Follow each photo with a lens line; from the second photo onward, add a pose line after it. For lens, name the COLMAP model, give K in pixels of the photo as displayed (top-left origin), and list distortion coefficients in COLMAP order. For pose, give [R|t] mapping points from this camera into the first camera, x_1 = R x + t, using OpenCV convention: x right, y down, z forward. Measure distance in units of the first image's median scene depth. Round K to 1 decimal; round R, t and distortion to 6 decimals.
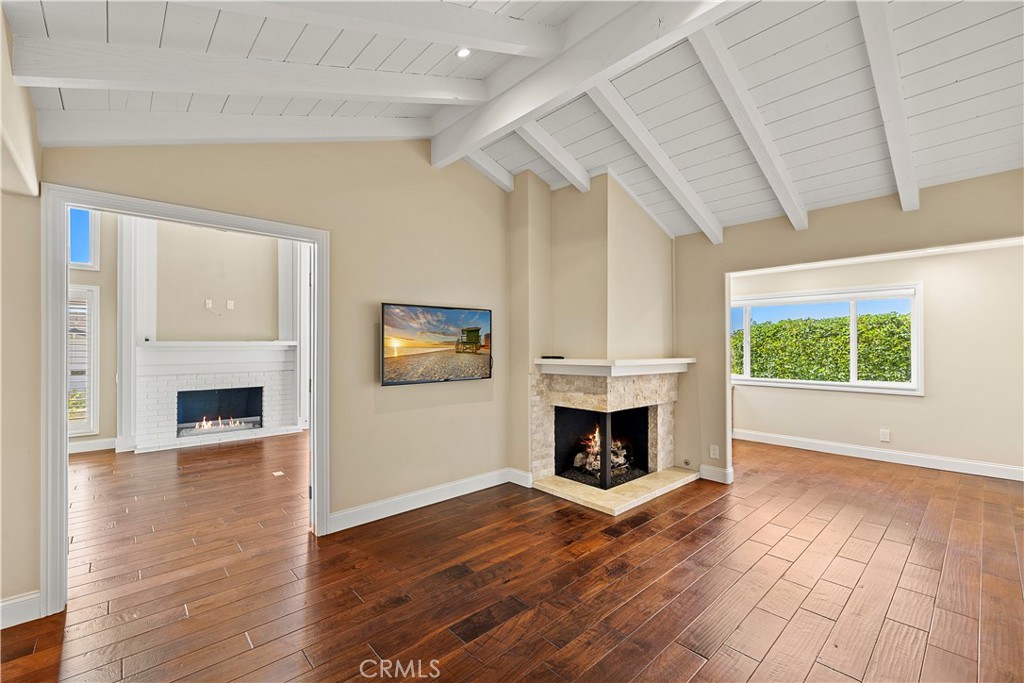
lens RADIAL K [[432.3, 0, 513.2], [0, 432.3, 347.2], [0, 0, 1]] dist [0.000346, -0.000100]
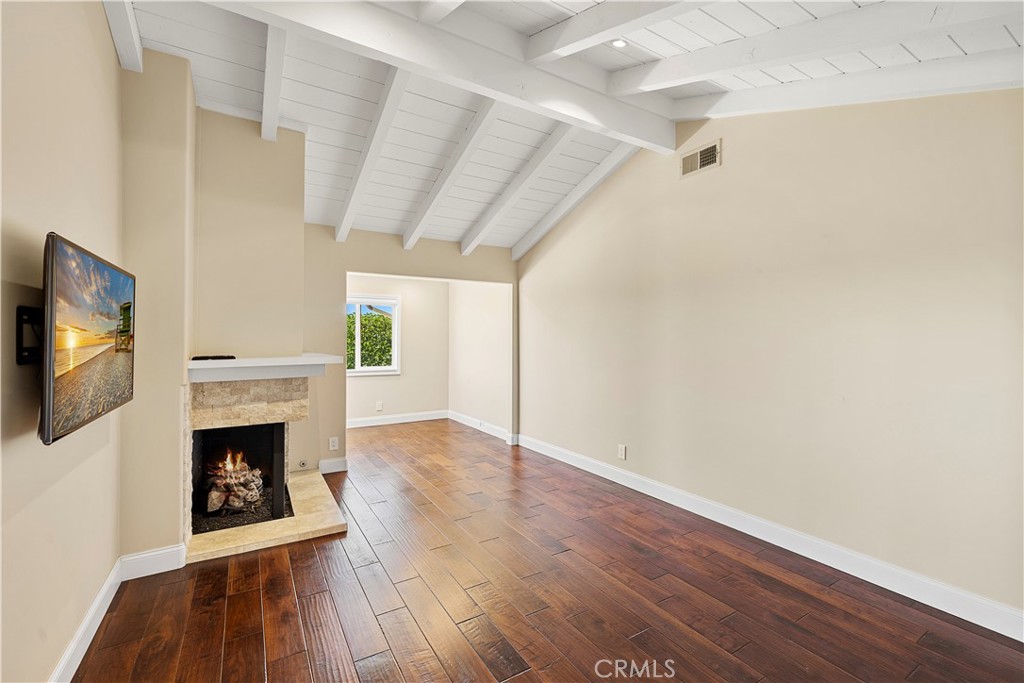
lens RADIAL K [[431.3, 0, 512.0], [0, 431.3, 341.5], [0, 0, 1]] dist [0.001609, 0.000312]
pose [[0.201956, -0.004506, 0.979384, -0.445666], [0.001755, 0.999989, 0.004238, -0.003743], [-0.979393, 0.000863, 0.201962, 0.377458]]
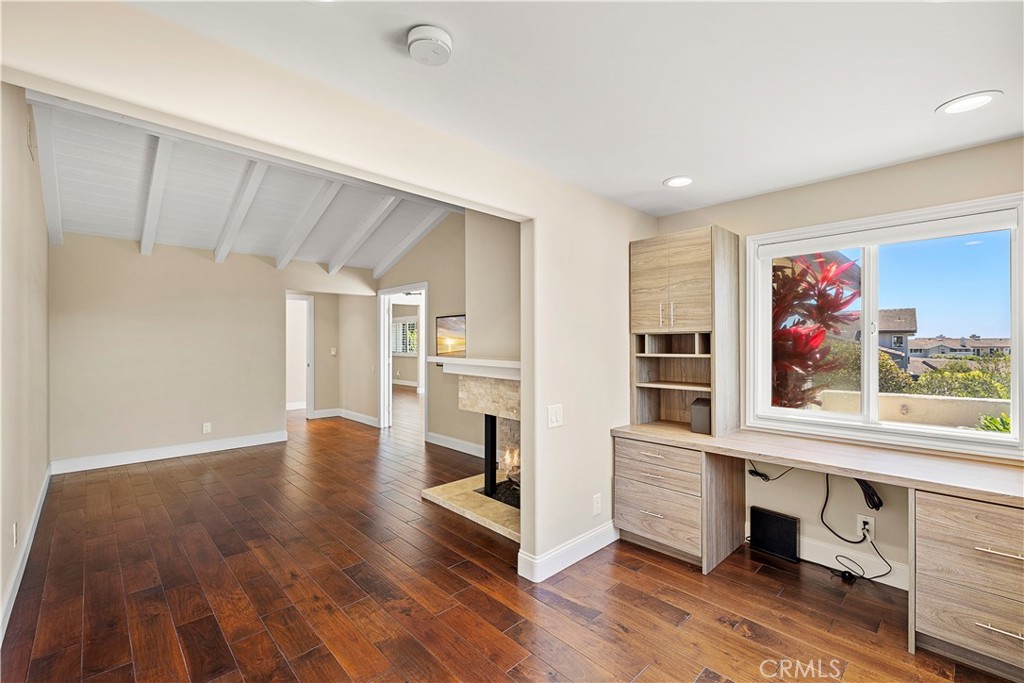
lens RADIAL K [[431.3, 0, 512.0], [0, 431.3, 341.5], [0, 0, 1]] dist [0.001609, 0.000312]
pose [[0.008176, -0.012355, -0.999890, 1.058508], [-0.001454, 0.999922, -0.012367, 0.004009], [0.999966, 0.001555, 0.008158, 0.954567]]
